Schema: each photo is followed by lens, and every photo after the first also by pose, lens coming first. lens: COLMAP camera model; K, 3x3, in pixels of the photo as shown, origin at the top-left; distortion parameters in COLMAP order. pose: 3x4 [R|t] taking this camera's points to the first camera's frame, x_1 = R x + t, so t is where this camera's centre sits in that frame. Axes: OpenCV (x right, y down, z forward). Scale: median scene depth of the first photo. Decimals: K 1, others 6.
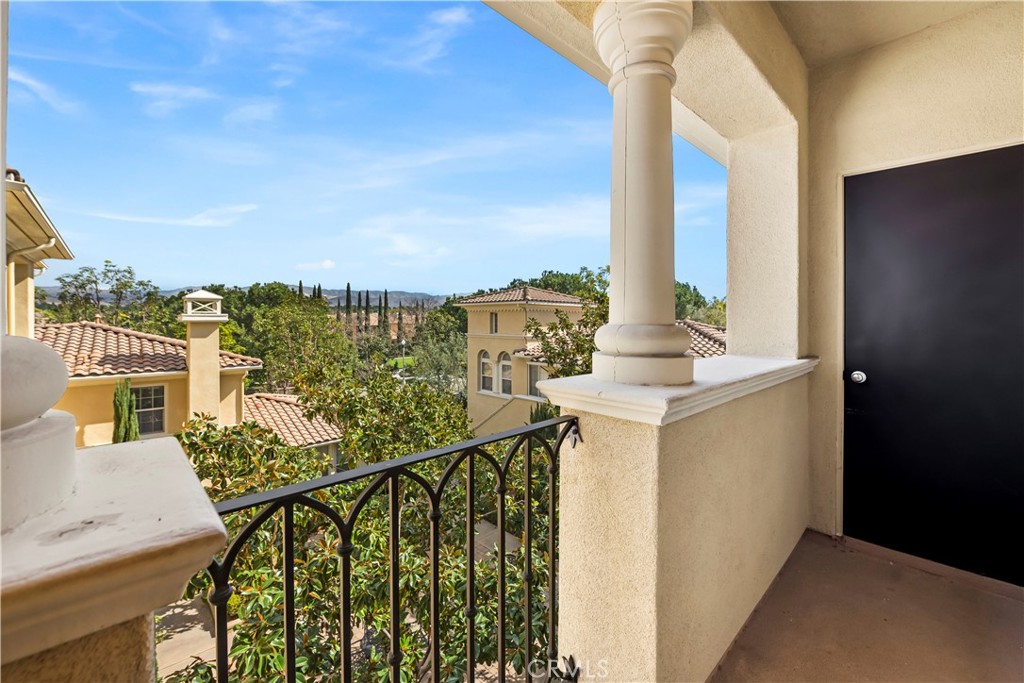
lens RADIAL K [[420.6, 0, 511.4], [0, 420.6, 320.0], [0, 0, 1]] dist [-0.015010, -0.000199]
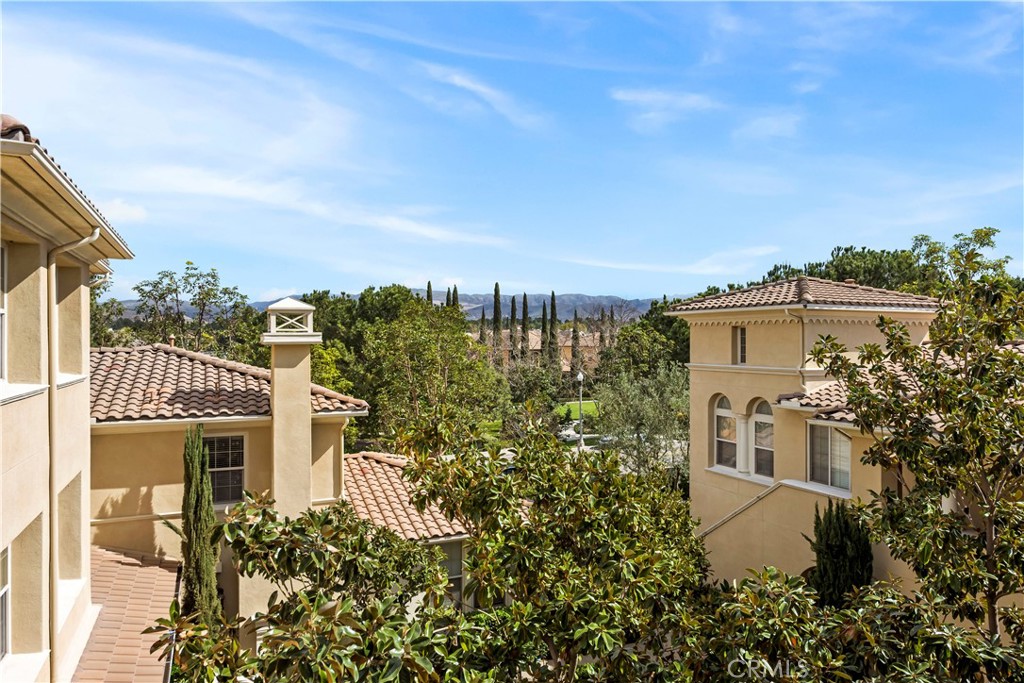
lens RADIAL K [[691.1, 0, 509.0], [0, 691.1, 346.6], [0, 0, 1]] dist [-0.002052, 0.031092]
pose [[0.937316, -0.000707, -0.348480, -0.010296], [0.003923, 0.999956, 0.008521, 0.000014], [0.348459, -0.009354, 0.937277, 0.055584]]
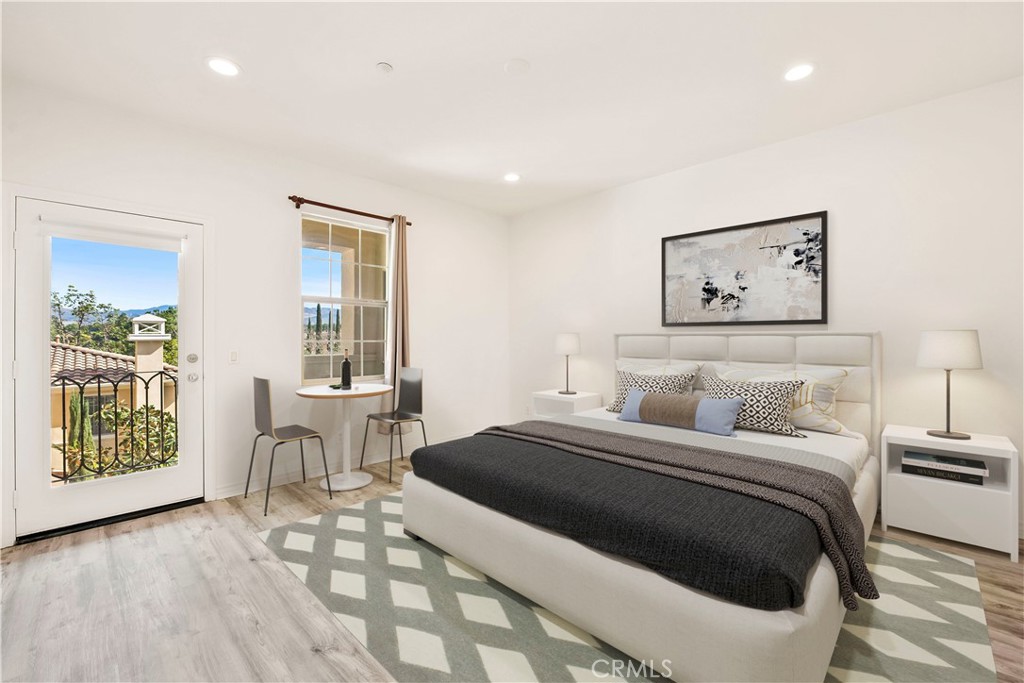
lens RADIAL K [[418.2, 0, 513.9], [0, 418.2, 335.7], [0, 0, 1]] dist [-0.013698, -0.000148]
pose [[0.999147, -0.006278, 0.040816, 0.206951], [0.006451, 0.999971, -0.004123, 0.001466], [-0.040789, 0.004383, 0.999158, -0.180810]]
